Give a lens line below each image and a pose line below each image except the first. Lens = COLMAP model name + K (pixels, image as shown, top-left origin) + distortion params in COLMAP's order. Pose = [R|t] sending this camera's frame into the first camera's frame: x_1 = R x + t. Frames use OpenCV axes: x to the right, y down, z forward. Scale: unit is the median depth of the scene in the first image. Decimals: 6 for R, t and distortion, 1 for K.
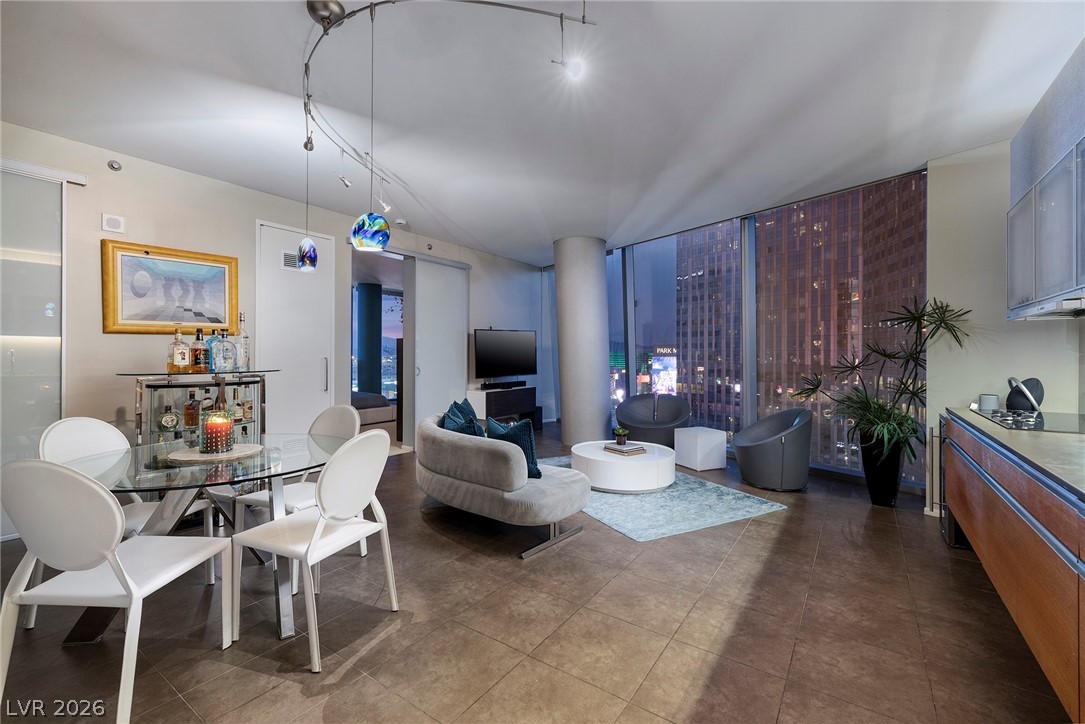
lens RADIAL K [[470.1, 0, 542.5], [0, 470.1, 362.0], [0, 0, 1]] dist [-0.002013, -0.000094]
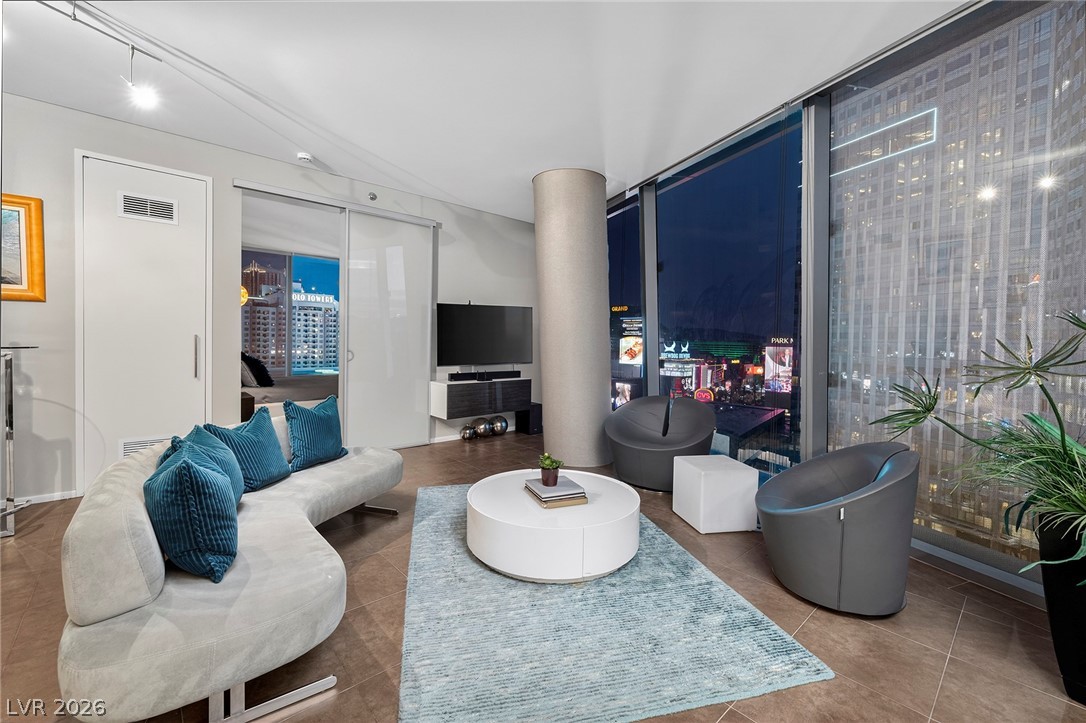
lens RADIAL K [[456.6, 0, 543.3], [0, 456.6, 353.2], [0, 0, 1]] dist [0.001332, 0.000272]
pose [[0.973217, 0.022660, -0.228770, 0.199656], [-0.020604, 0.999723, 0.011372, 0.001358], [0.228964, -0.006354, 0.973414, 0.298342]]
